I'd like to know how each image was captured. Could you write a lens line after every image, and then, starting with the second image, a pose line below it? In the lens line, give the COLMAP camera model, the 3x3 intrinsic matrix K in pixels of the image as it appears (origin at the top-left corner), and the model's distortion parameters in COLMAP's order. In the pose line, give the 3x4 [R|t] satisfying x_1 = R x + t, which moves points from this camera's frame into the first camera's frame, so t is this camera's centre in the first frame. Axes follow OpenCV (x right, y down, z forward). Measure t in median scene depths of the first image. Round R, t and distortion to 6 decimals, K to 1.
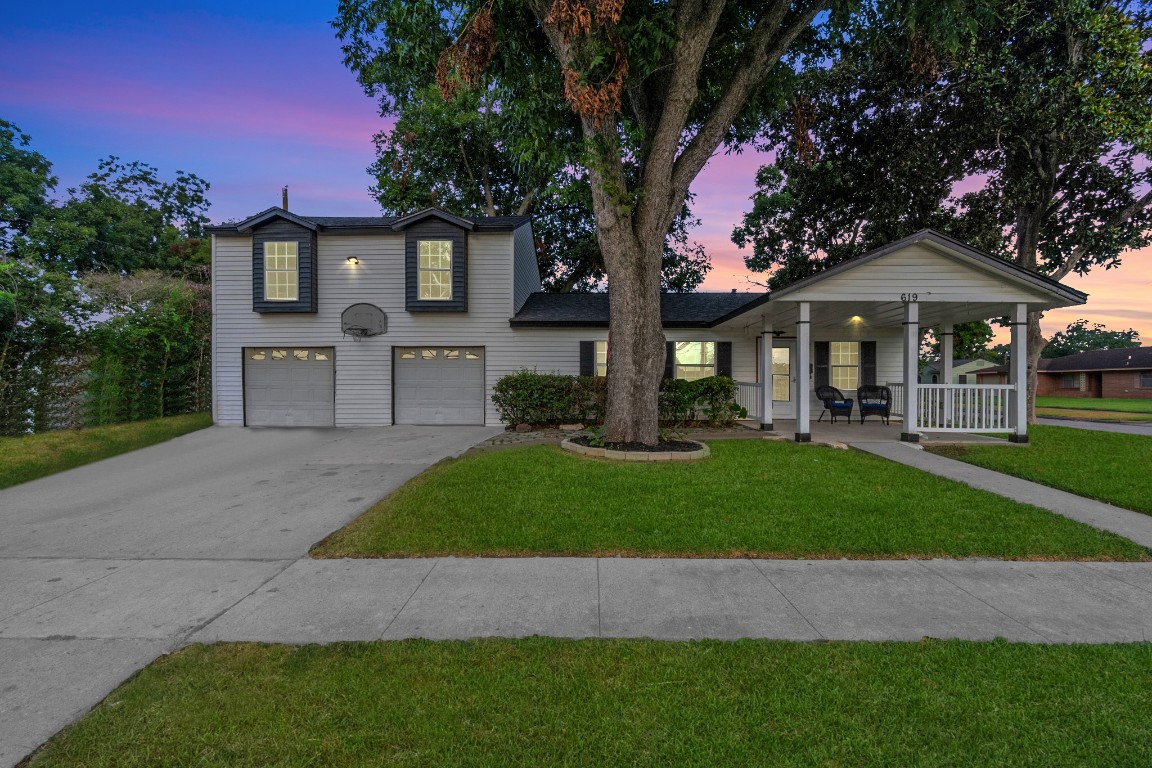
lens RADIAL K [[517.7, 0, 589.0], [0, 517.7, 394.5], [0, 0, 1]] dist [0.000998, -0.000120]
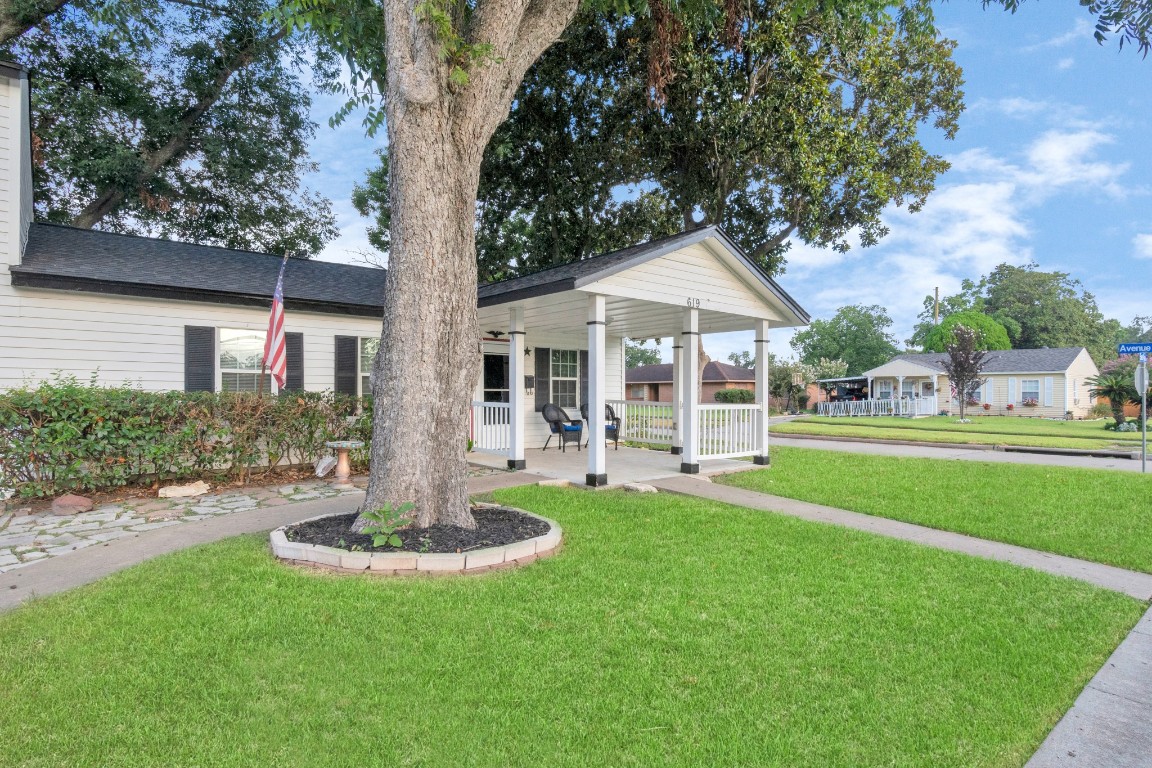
lens RADIAL K [[619.5, 0, 575.2], [0, 619.5, 395.6], [0, 0, 1]] dist [0.001853, 0.000585]
pose [[0.758121, -0.002109, 0.652110, -0.143578], [0.010379, 0.999907, -0.008832, -0.022410], [-0.652031, 0.013464, 0.758073, 0.278306]]
